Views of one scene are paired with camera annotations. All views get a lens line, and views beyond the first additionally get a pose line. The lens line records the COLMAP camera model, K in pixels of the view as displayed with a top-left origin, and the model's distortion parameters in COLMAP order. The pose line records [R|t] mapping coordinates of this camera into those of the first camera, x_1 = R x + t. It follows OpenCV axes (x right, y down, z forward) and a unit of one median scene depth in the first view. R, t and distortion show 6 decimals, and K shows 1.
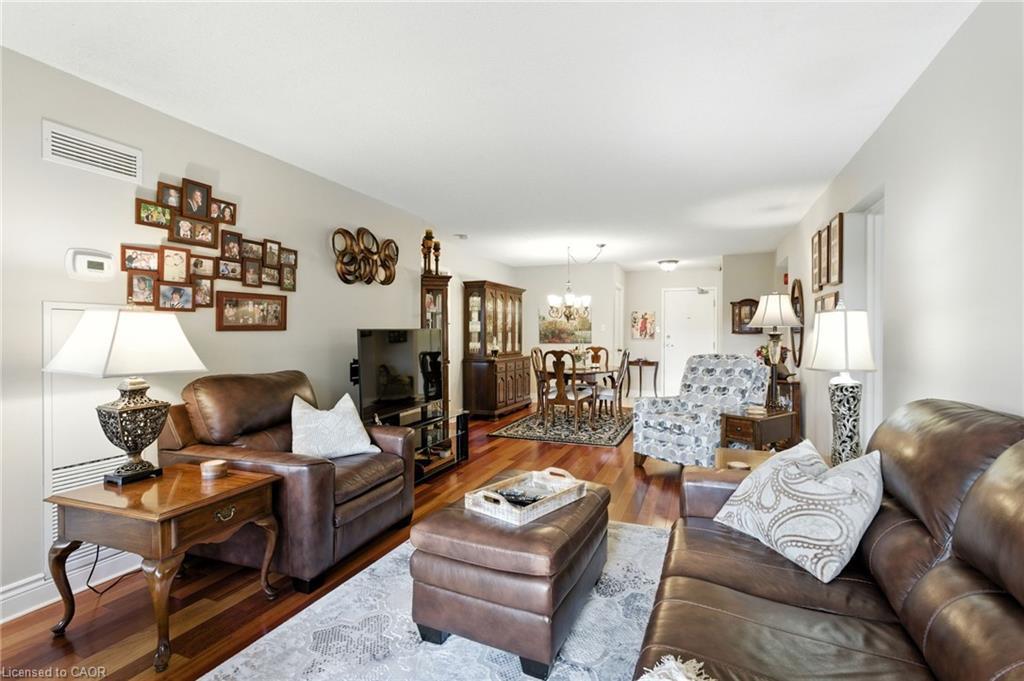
lens RADIAL K [[470.2, 0, 511.6], [0, 470.2, 336.9], [0, 0, 1]] dist [-0.010598, 0.000653]
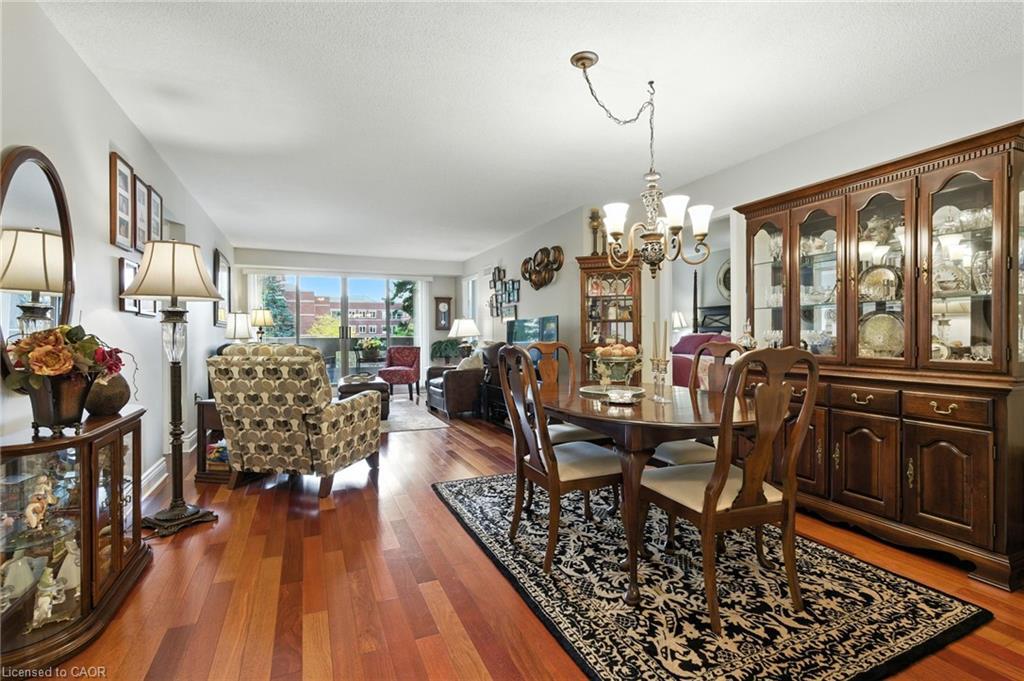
lens RADIAL K [[470.2, 0, 511.3], [0, 470.2, 339.6], [0, 0, 1]] dist [-0.010598, 0.000653]
pose [[-0.686952, 0.006477, -0.726674, 1.083347], [-0.002691, 0.999931, 0.011457, 0.038449], [0.726697, 0.009826, -0.686887, 2.635482]]
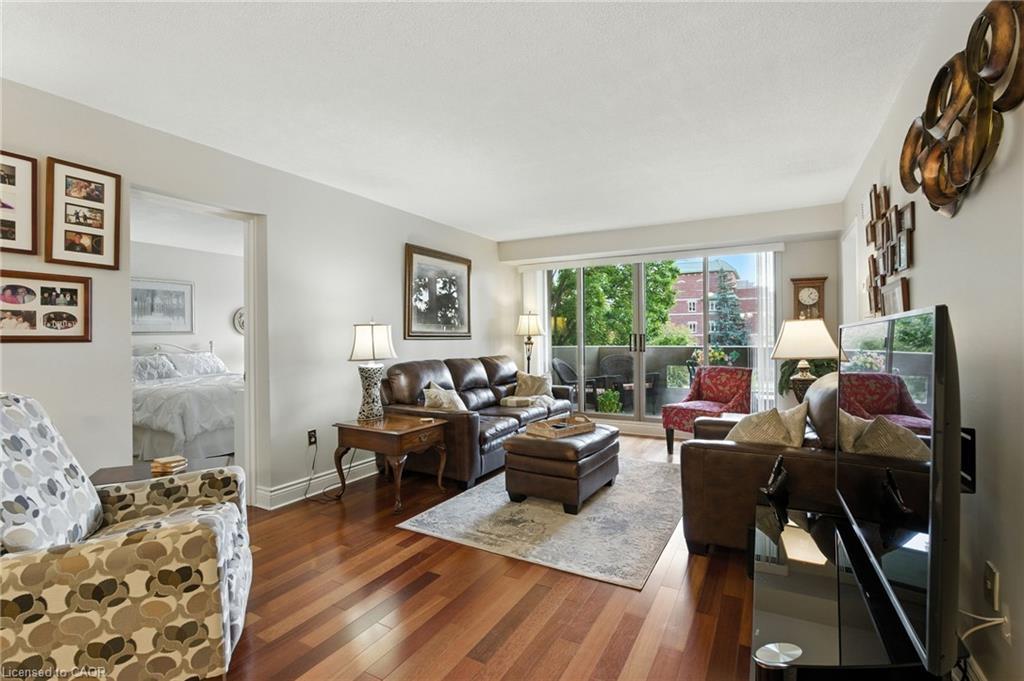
lens RADIAL K [[470.2, 0, 520.0], [0, 470.2, 334.3], [0, 0, 1]] dist [-0.010598, 0.000653]
pose [[-0.995382, 0.005096, 0.095860, 0.012374], [0.005355, 0.999983, 0.002443, -0.010697], [-0.095846, 0.002945, -0.995392, 1.943749]]
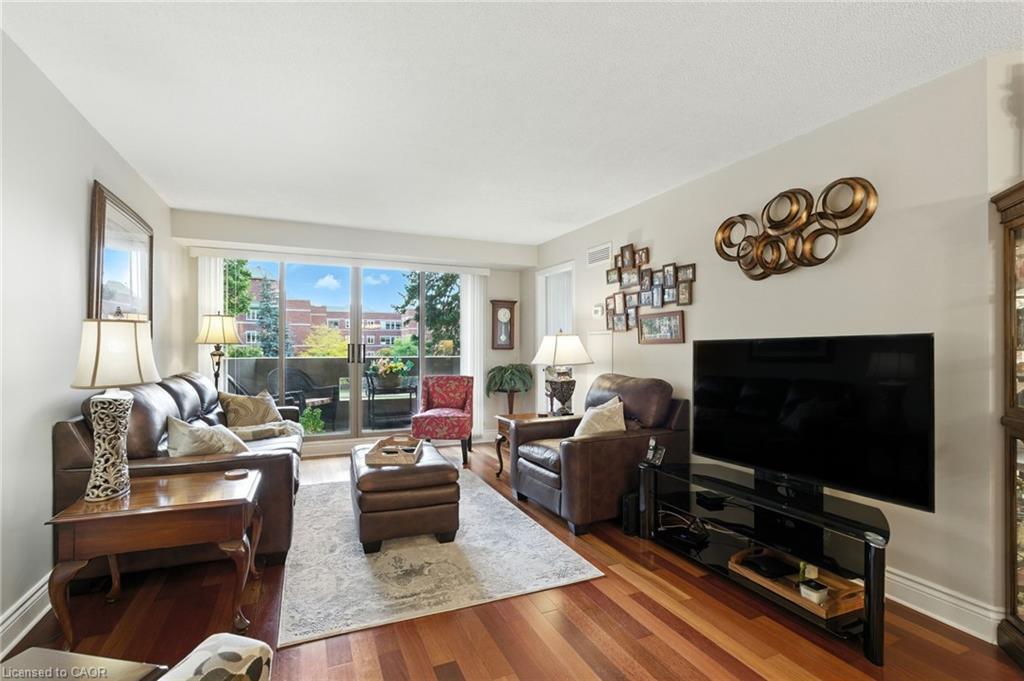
lens RADIAL K [[470.2, 0, 510.5], [0, 470.2, 342.7], [0, 0, 1]] dist [-0.010598, 0.000653]
pose [[-0.682350, -0.011392, -0.730936, 0.628276], [-0.010424, 0.999929, -0.005853, -0.004961], [0.730951, 0.003626, -0.682420, 1.620414]]
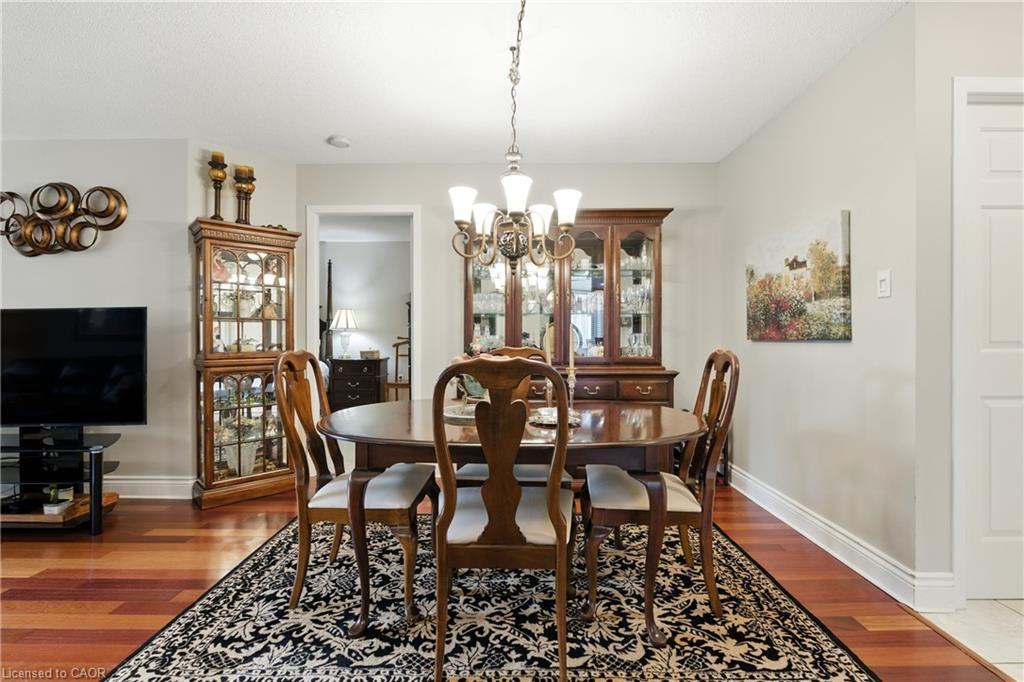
lens RADIAL K [[470.2, 0, 515.1], [0, 470.2, 336.4], [0, 0, 1]] dist [-0.010598, 0.000653]
pose [[0.385476, -0.002593, -0.922714, 0.967736], [-0.003876, 0.999983, -0.004429, 0.035348], [0.922710, 0.005284, 0.385459, 1.948450]]
